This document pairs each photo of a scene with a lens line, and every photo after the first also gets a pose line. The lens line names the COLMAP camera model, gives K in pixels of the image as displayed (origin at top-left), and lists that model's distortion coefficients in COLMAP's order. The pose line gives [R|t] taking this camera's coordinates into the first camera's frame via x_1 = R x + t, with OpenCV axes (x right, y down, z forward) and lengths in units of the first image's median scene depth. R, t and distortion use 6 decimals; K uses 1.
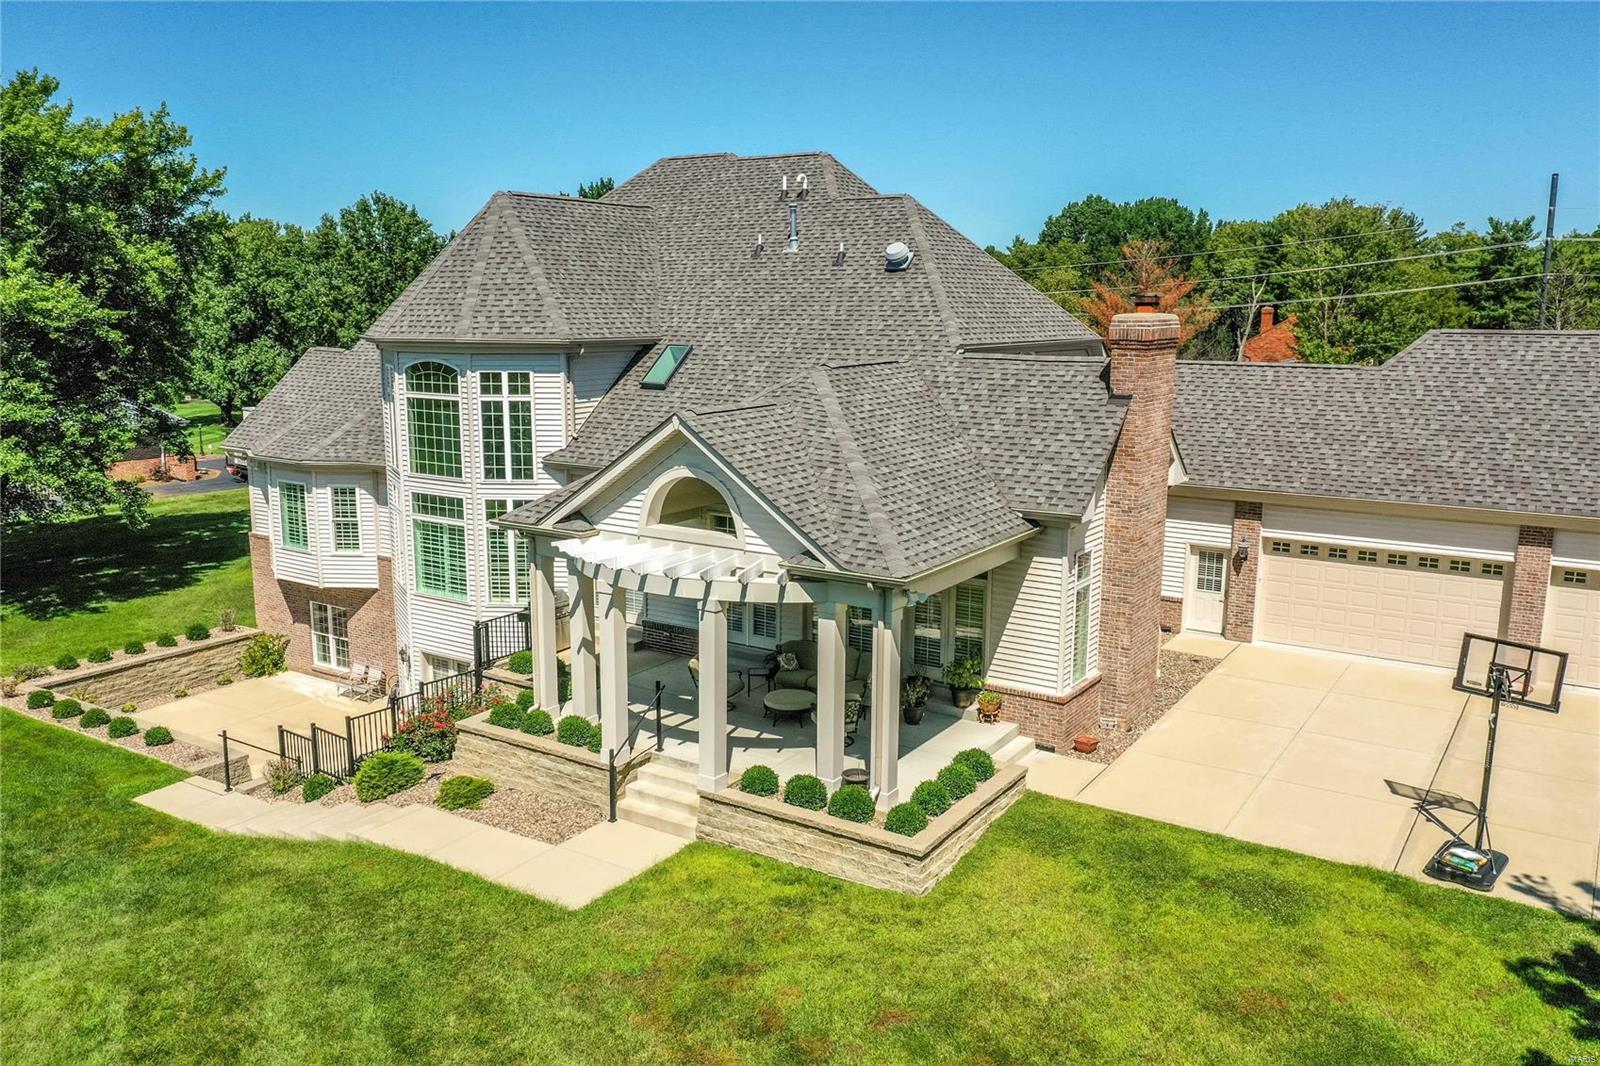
lens RADIAL K [[1269.2, 0, 800.0], [0, 1269.2, 533.0], [0, 0, 1]] dist [-0.000658, 0.001721]
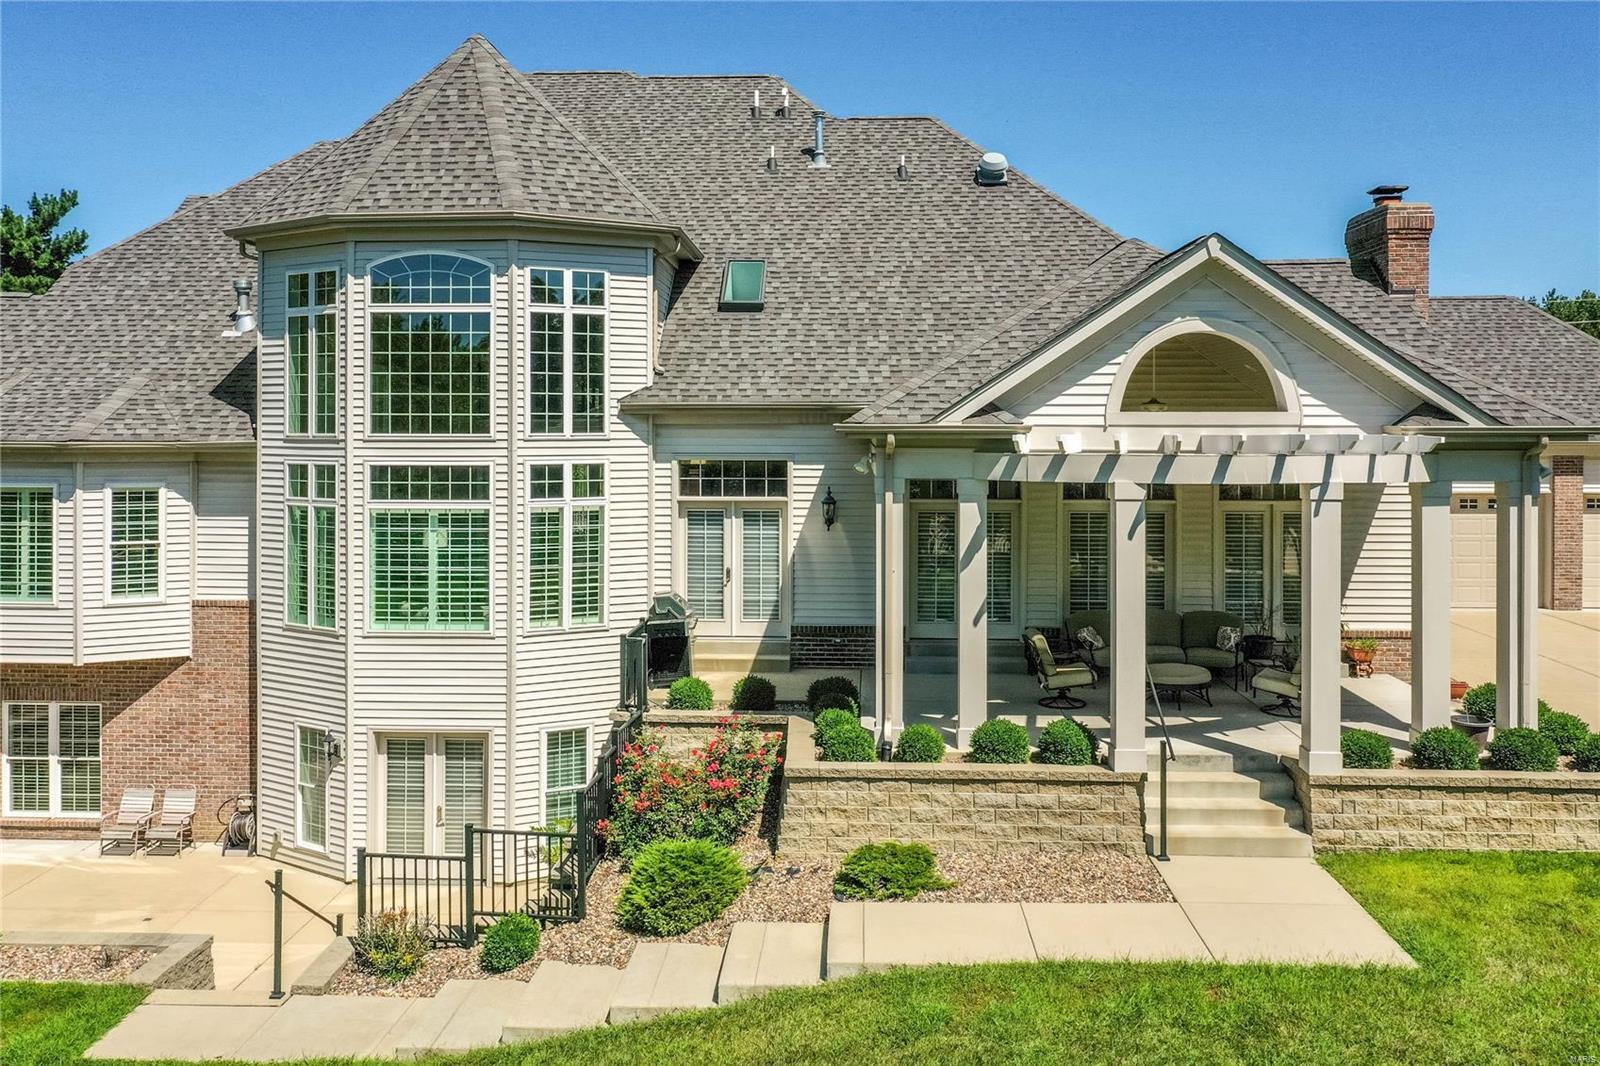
lens RADIAL K [[1305.5, 0, 800.1], [0, 1305.5, 426.8], [0, 0, 1]] dist [0.002047, -0.007265]
pose [[0.859268, -0.001615, 0.511522, -0.475915], [0.096305, 0.982623, -0.158673, 0.074356], [-0.502377, 0.185604, 0.844493, 0.369898]]
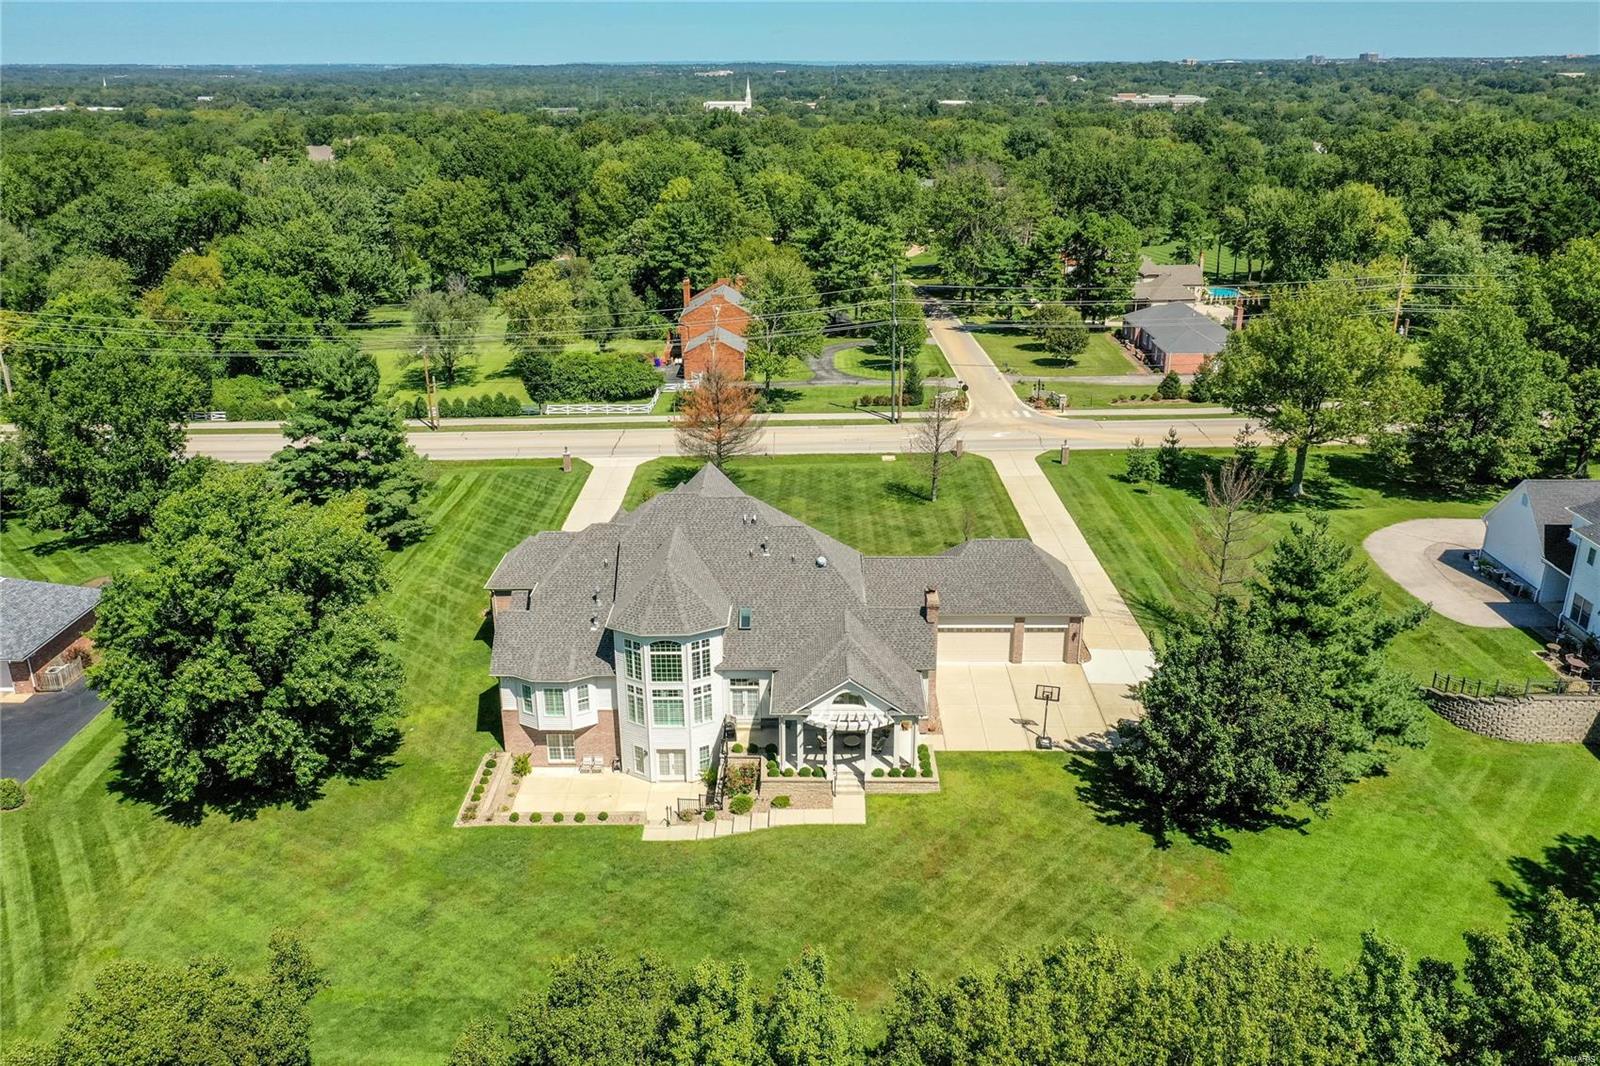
lens RADIAL K [[1238.6, 0, 800.0], [0, 1238.6, 533.0], [0, 0, 1]] dist [0.006504, 0.002365]
pose [[0.843138, -0.193803, 0.501557, -1.258745], [0.108794, 0.974980, 0.193848, -0.790028], [-0.526576, -0.108874, 0.843127, -1.166675]]
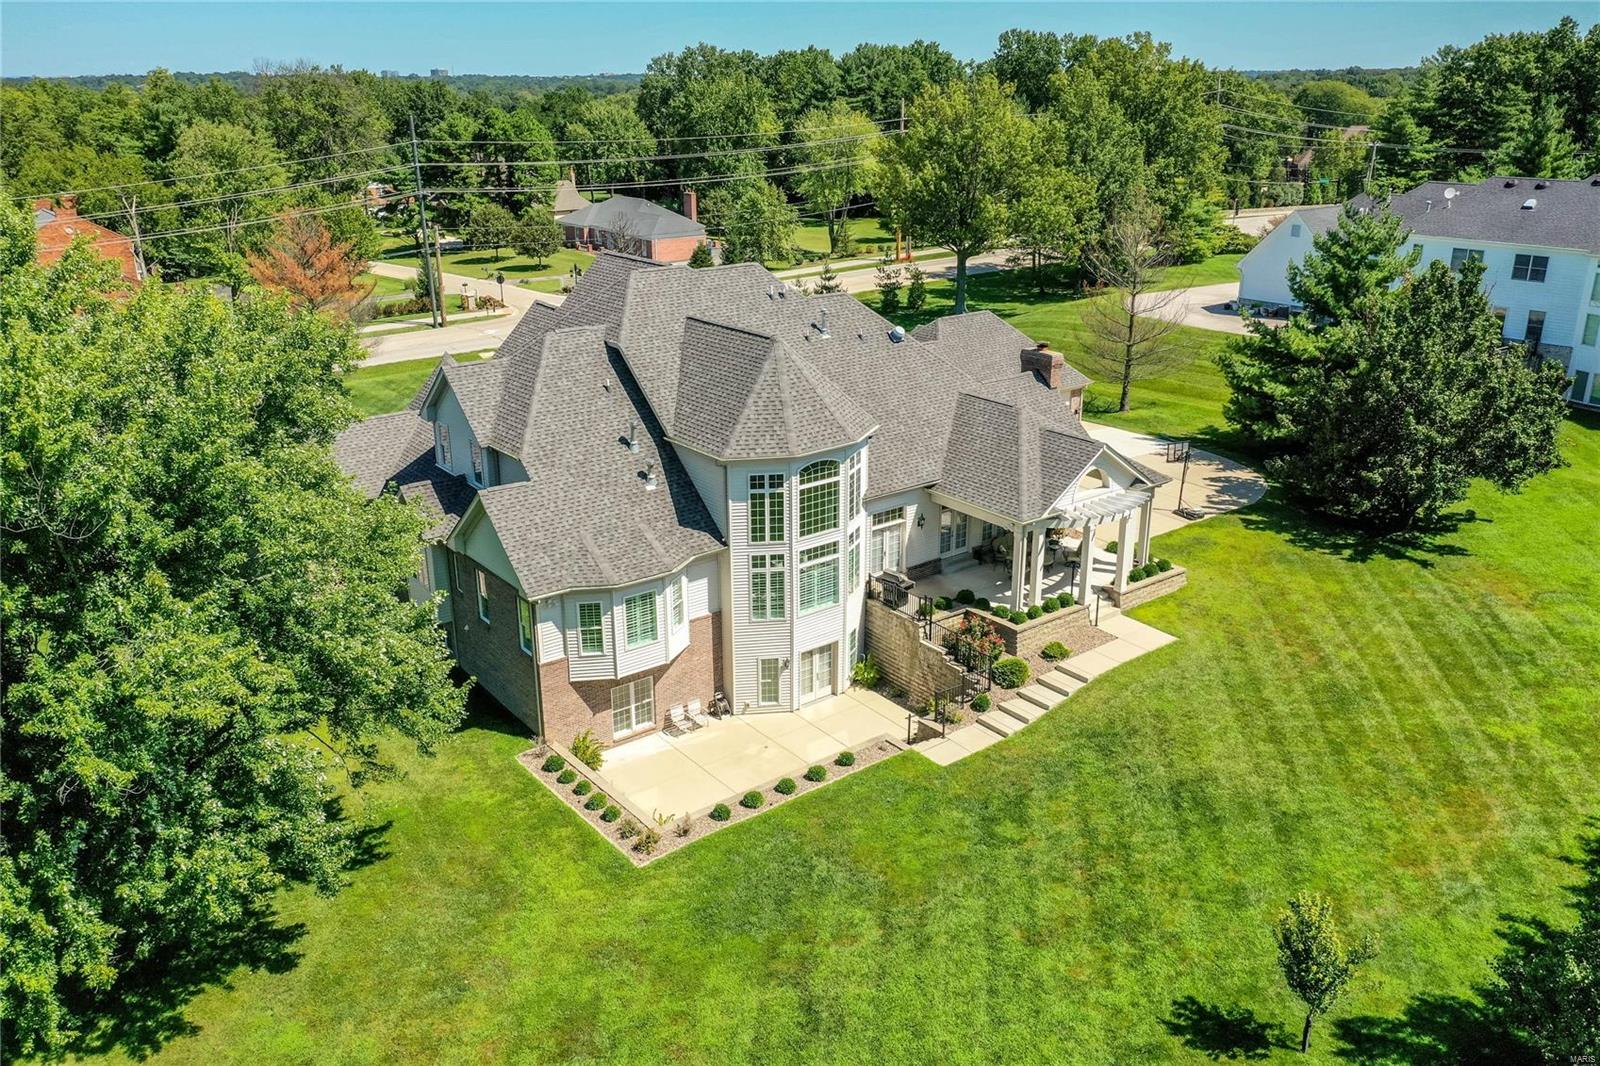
lens RADIAL K [[1244.7, 0, 800.0], [0, 1244.7, 533.0], [0, 0, 1]] dist [-0.002489, -0.003255]
pose [[0.332424, -0.326564, 0.884788, -1.654637], [0.182892, 0.942653, 0.279207, -0.477503], [-0.925227, 0.069005, 0.373086, 0.485602]]
